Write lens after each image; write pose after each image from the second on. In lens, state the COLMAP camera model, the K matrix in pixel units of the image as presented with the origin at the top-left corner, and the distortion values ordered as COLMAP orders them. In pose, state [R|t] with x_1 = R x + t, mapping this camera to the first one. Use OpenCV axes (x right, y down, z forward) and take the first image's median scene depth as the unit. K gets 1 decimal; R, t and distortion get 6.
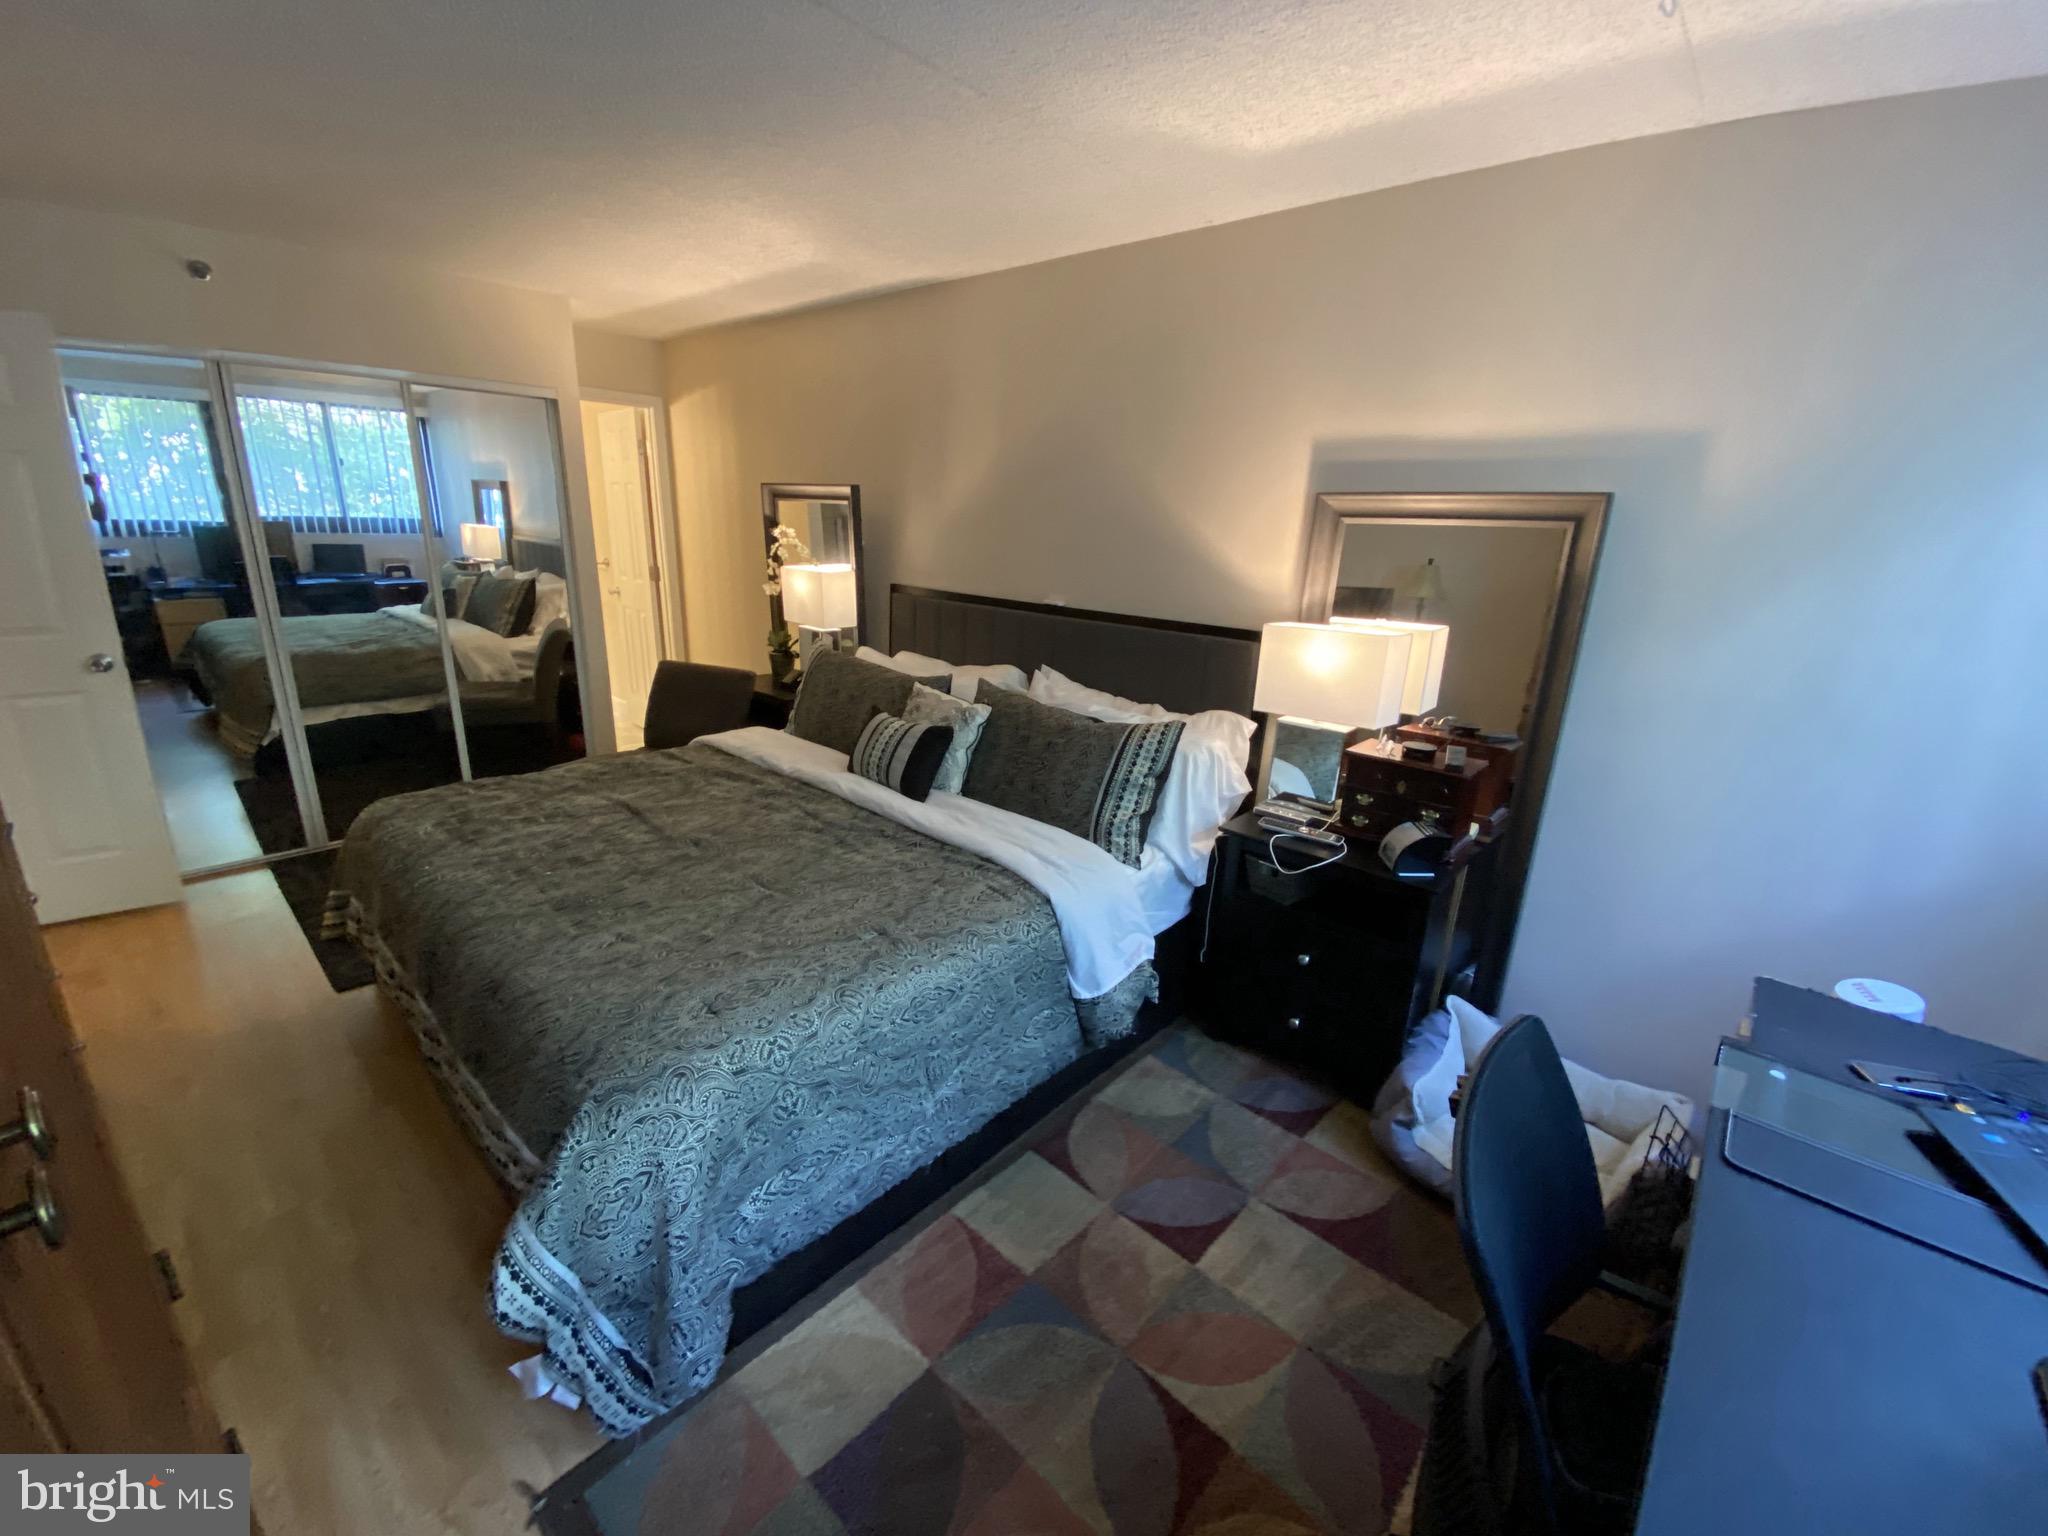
lens RADIAL K [[829.6, 0, 1026.8], [0, 829.6, 760.7], [0, 0, 1]] dist [0.011429, -0.016276]
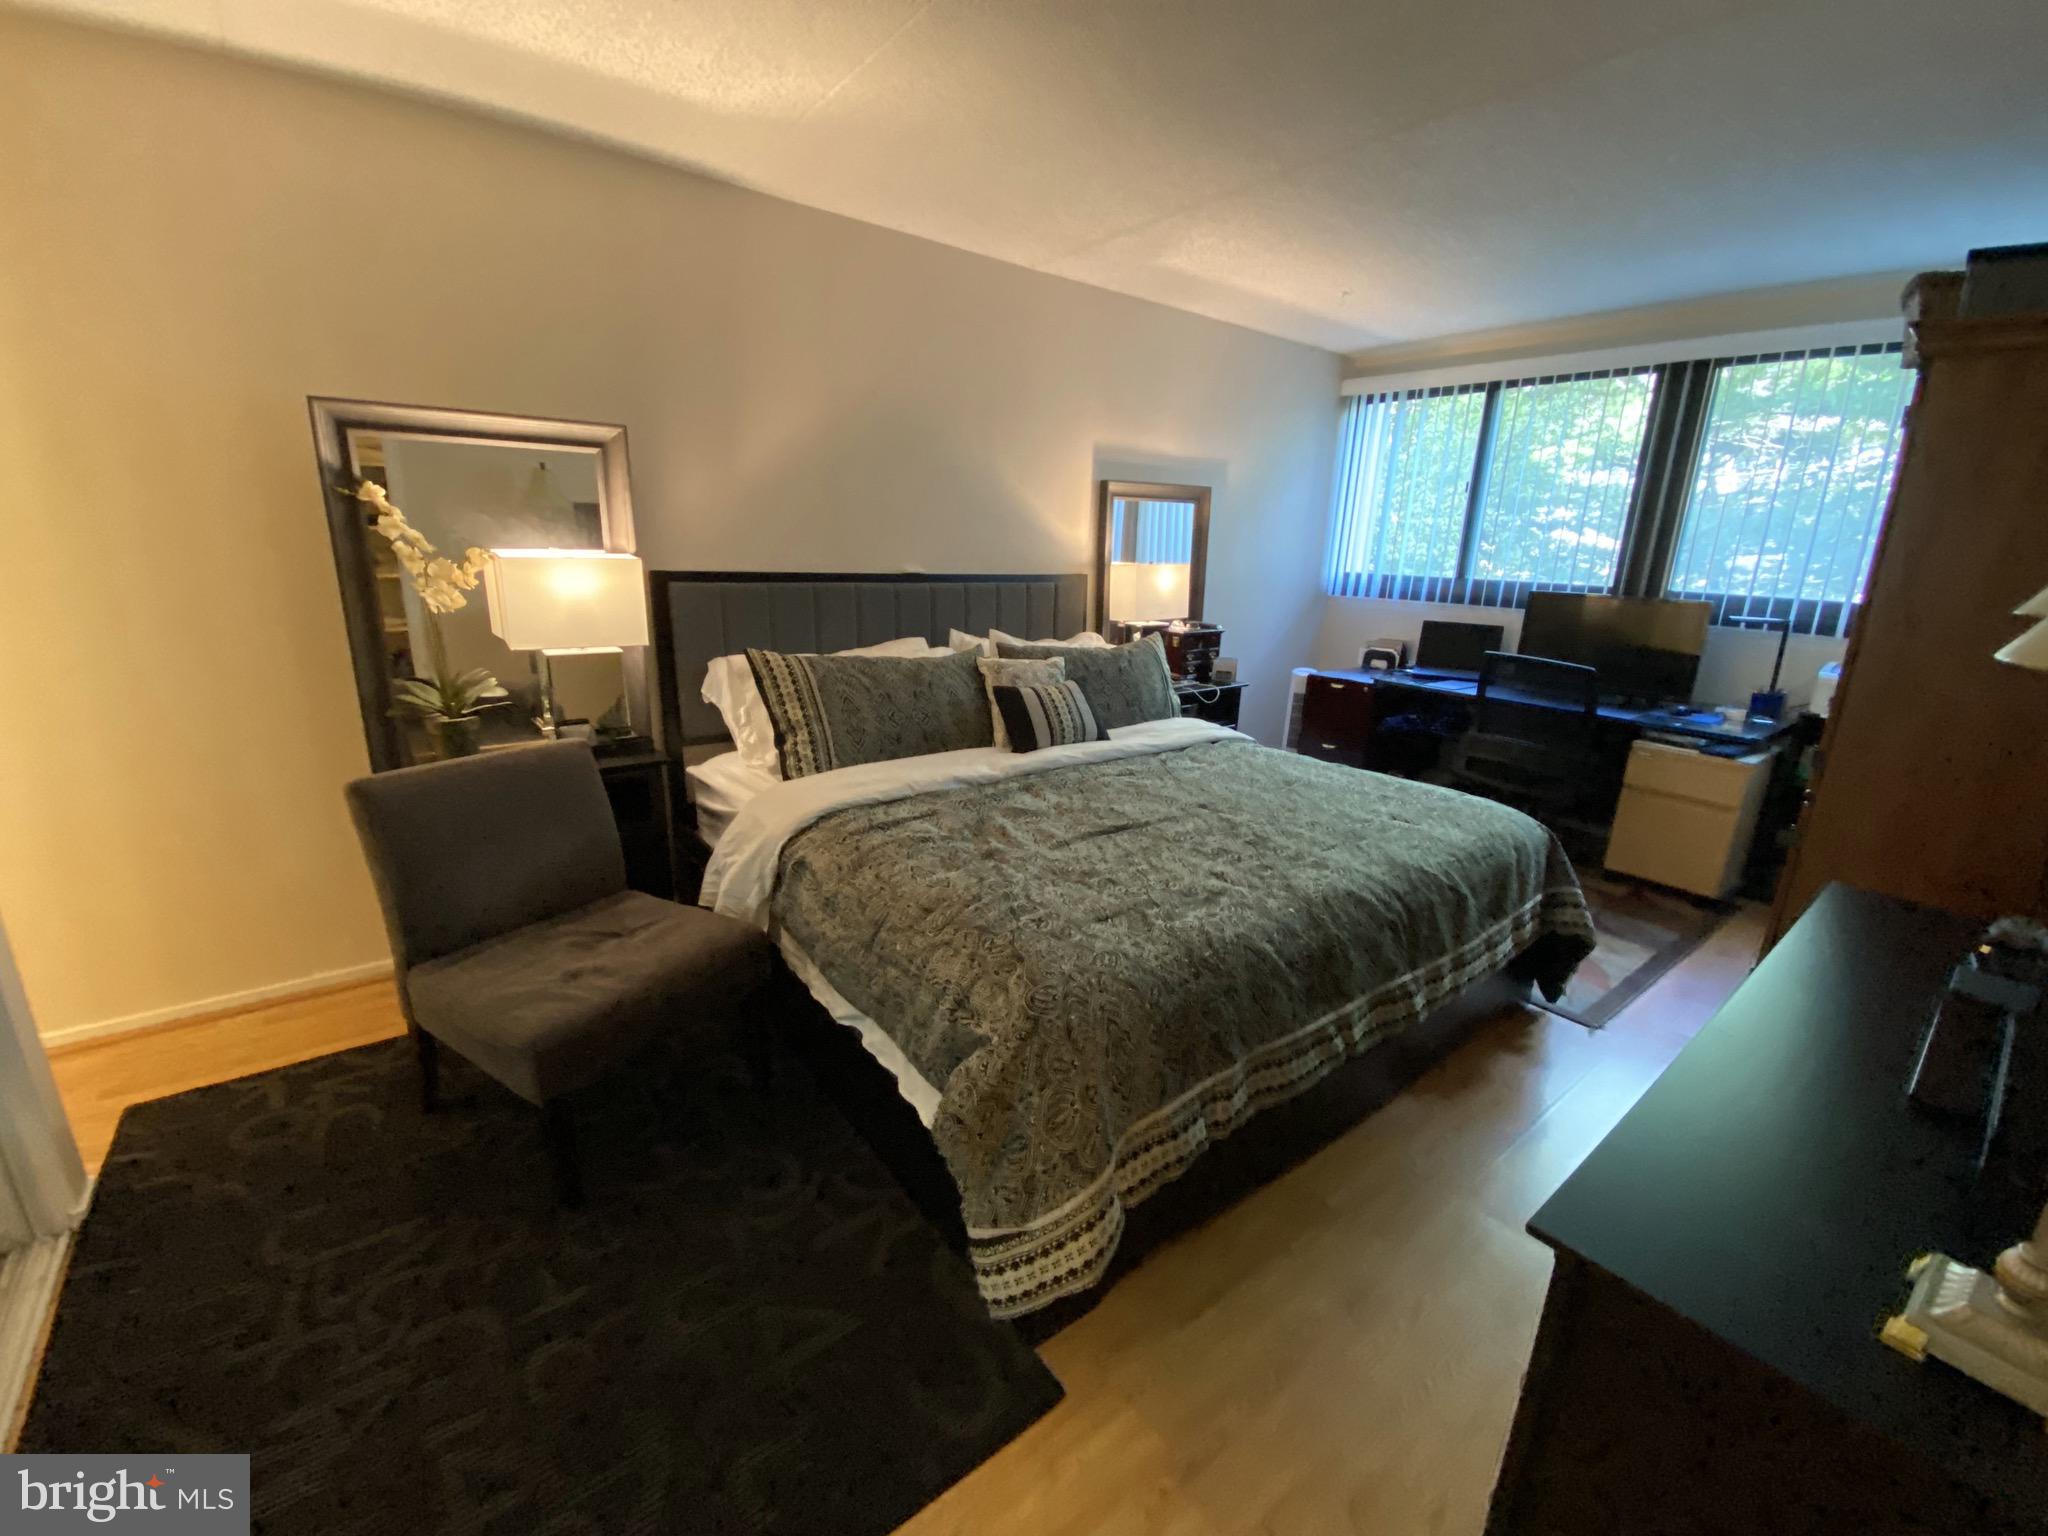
lens RADIAL K [[829.6, 0, 1026.8], [0, 829.6, 760.7], [0, 0, 1]] dist [0.011429, -0.016276]
pose [[0.173800, -0.291010, 0.940801, -1.363725], [0.246276, 0.937828, 0.244594, -0.257563], [-0.953489, 0.189187, 0.234663, 0.919608]]
